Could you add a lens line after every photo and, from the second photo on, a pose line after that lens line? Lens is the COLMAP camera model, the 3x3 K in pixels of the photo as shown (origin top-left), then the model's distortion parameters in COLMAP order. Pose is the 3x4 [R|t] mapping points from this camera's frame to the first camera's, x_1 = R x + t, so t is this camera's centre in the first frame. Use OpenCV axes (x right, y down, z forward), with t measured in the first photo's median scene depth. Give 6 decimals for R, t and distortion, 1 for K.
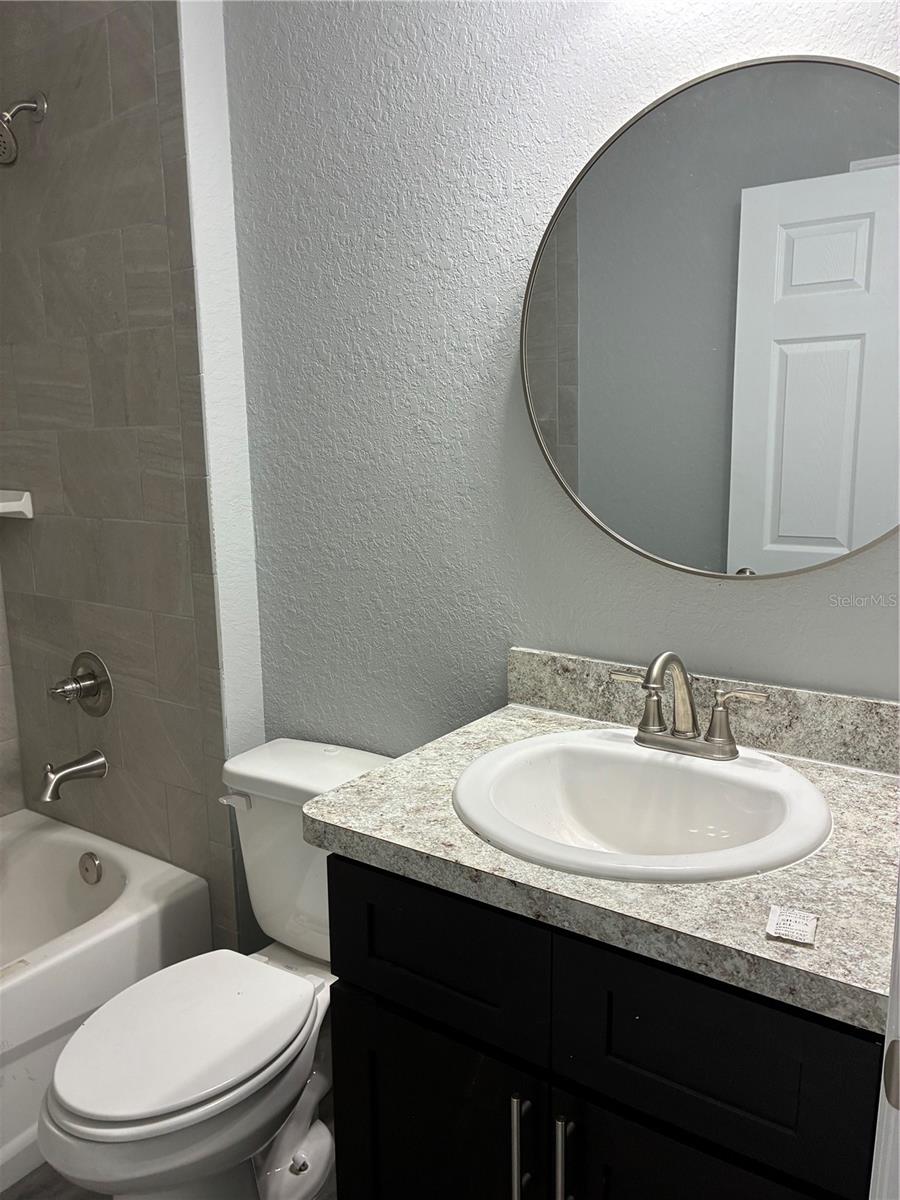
lens RADIAL K [[908.7, 0, 462.0], [0, 908.7, 598.9], [0, 0, 1]] dist [0.048029, -0.069595]
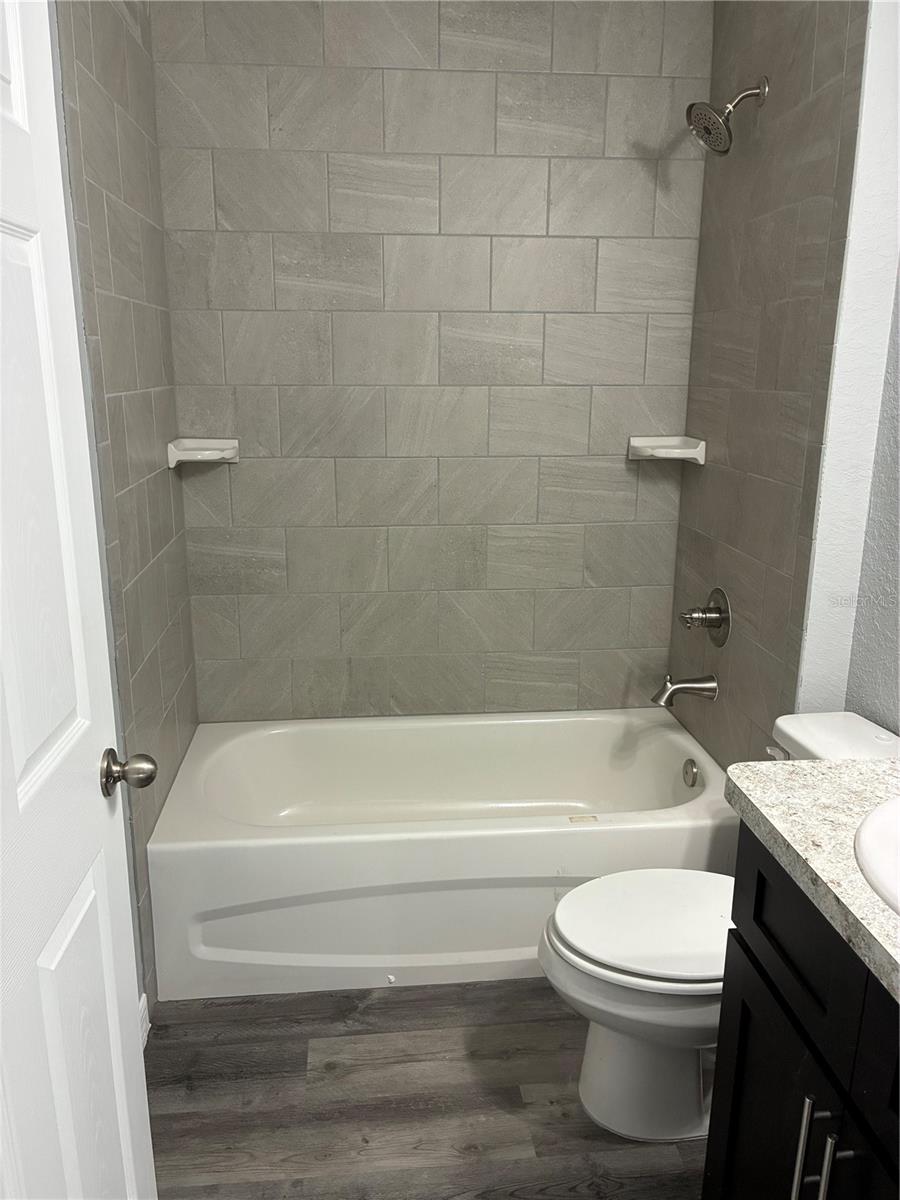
lens RADIAL K [[908.7, 0, 446.6], [0, 908.7, 597.3], [0, 0, 1]] dist [0.048029, -0.069595]
pose [[0.648863, 0.208719, -0.731720, 0.212415], [-0.153738, 0.977772, 0.142574, -0.043370], [0.745212, 0.019982, 0.666528, 0.001417]]
